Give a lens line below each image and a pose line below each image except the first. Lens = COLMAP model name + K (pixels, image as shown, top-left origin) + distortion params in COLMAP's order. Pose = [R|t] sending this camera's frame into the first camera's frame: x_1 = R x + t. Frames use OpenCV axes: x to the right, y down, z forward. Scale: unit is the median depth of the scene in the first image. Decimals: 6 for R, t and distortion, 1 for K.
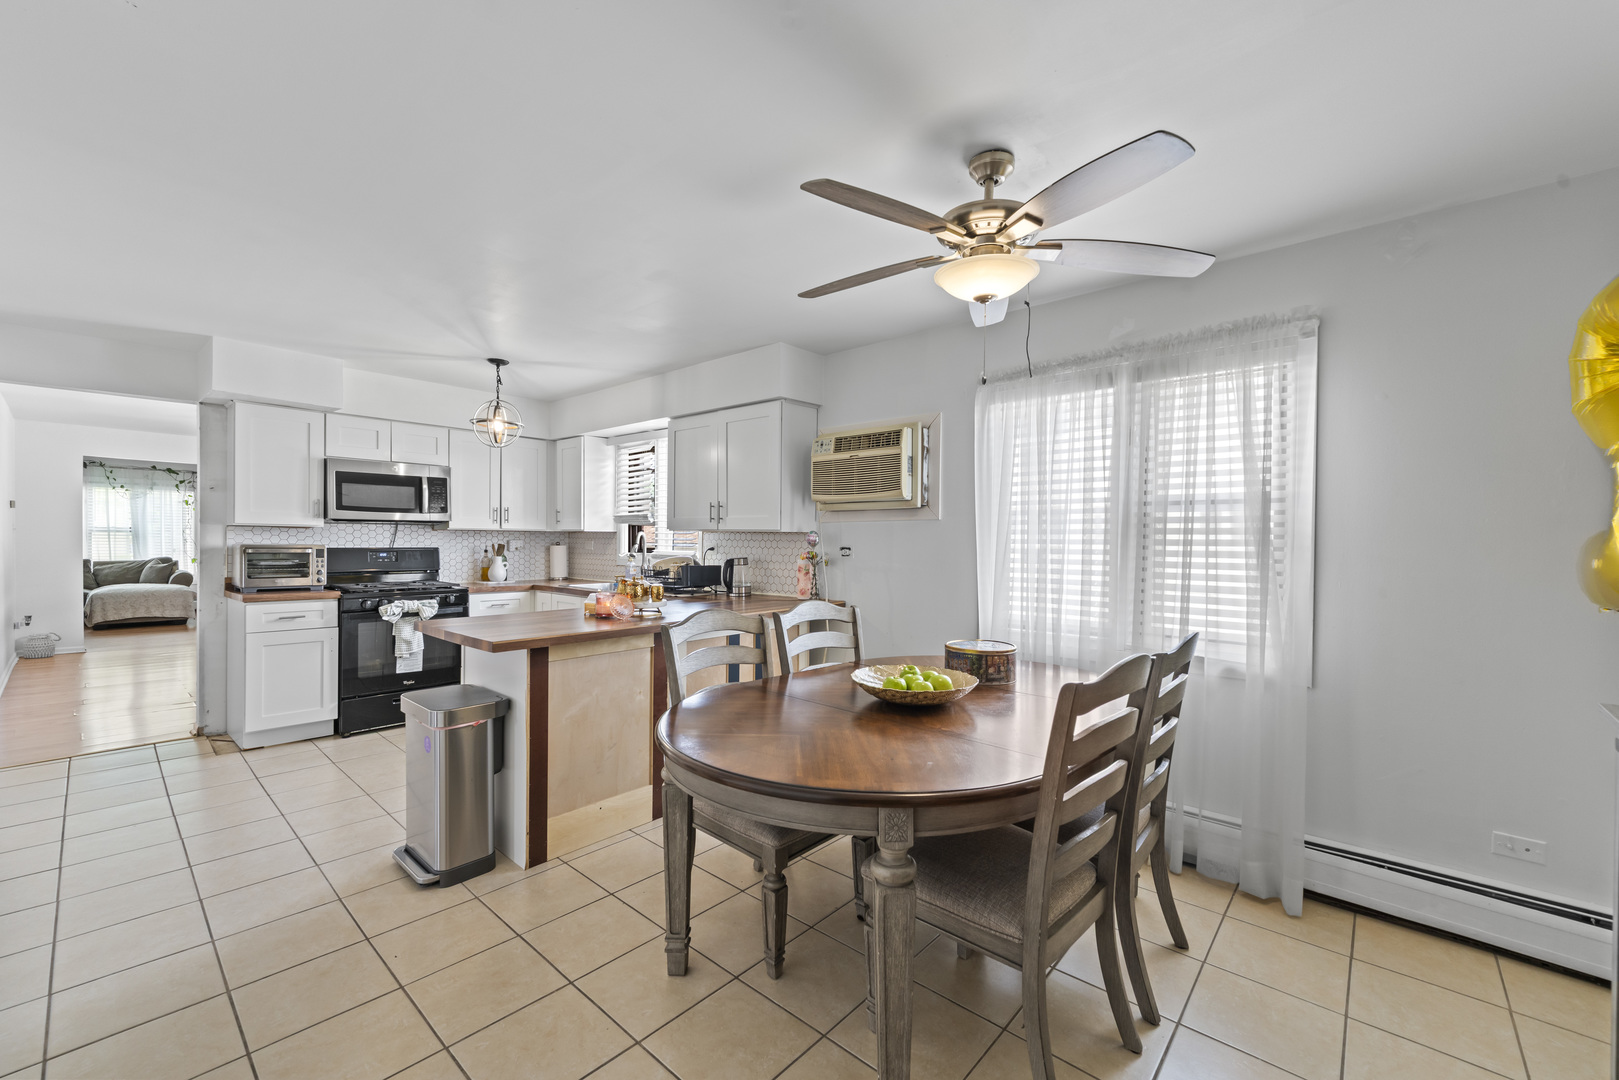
lens RADIAL K [[648.4, 0, 803.1], [0, 648.4, 553.1], [0, 0, 1]] dist [-0.001042, -0.000137]
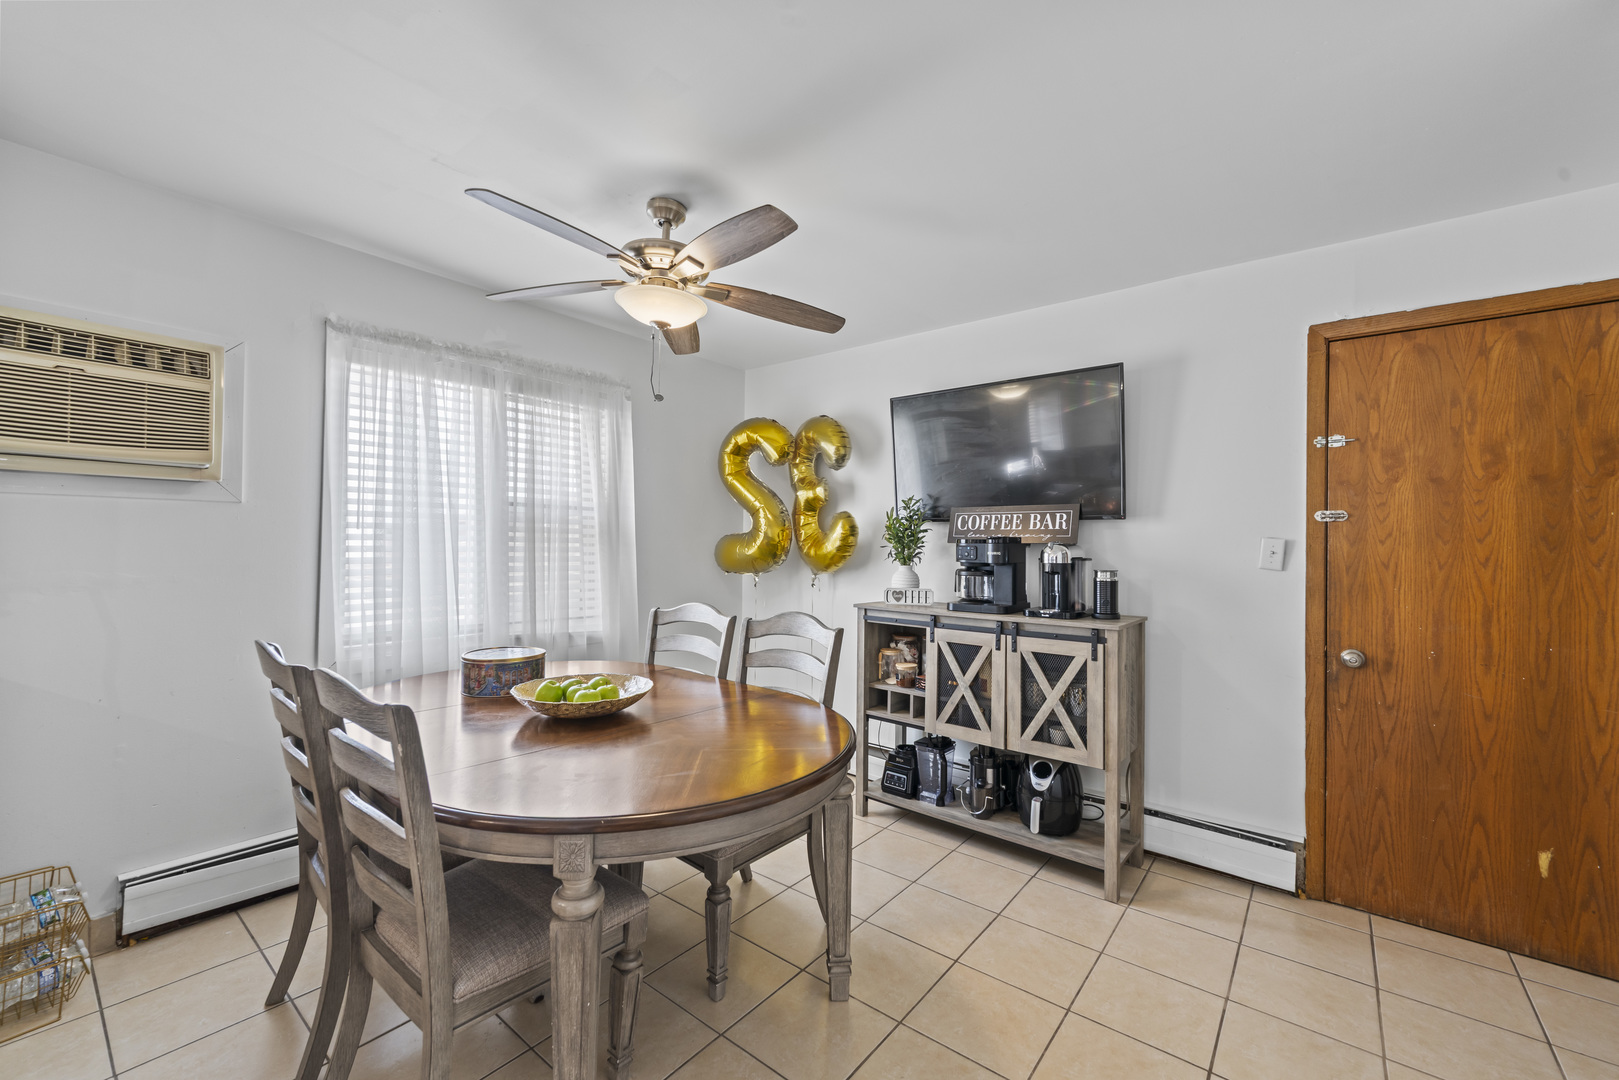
lens RADIAL K [[655.5, 0, 801.5], [0, 655.5, 550.5], [0, 0, 1]] dist [-0.002686, -0.000421]
pose [[-0.050437, -0.015886, 0.998601, -0.387642], [0.004613, 0.999859, 0.016139, -0.008881], [-0.998717, 0.005421, -0.050356, 0.366932]]
